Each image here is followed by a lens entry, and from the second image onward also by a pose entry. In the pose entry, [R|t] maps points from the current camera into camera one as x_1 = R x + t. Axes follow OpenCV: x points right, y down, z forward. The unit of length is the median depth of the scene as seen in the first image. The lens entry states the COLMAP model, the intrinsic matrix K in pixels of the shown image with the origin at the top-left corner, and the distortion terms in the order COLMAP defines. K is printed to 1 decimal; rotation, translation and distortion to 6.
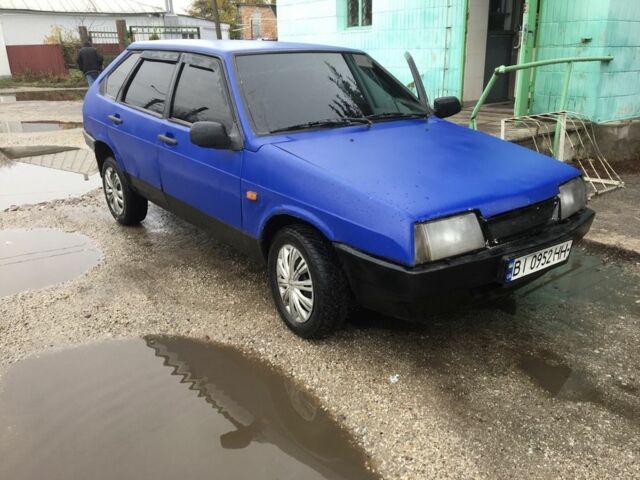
lens RADIAL K [[538.7, 0, 320.0], [0, 538.7, 240.0], [0, 0, 1]] dist [0.062875, -0.090758]
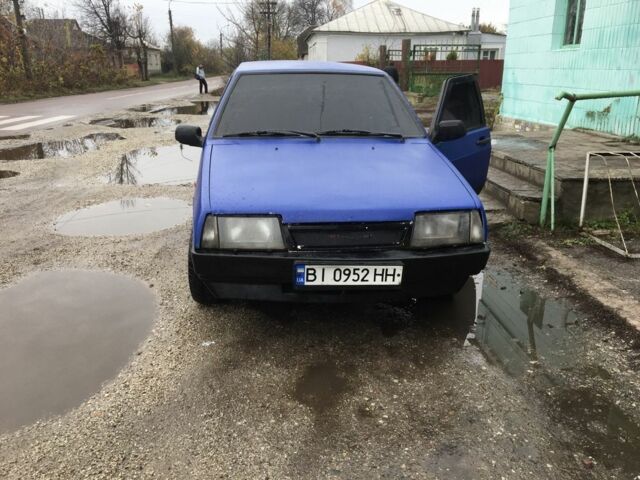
lens RADIAL K [[538.7, 0, 320.0], [0, 538.7, 240.0], [0, 0, 1]] dist [0.062875, -0.090758]
pose [[0.839614, 0.176965, -0.513548, 0.839799], [-0.190509, 0.981323, 0.026688, -0.044523], [0.508679, 0.075428, 0.857646, 0.072670]]
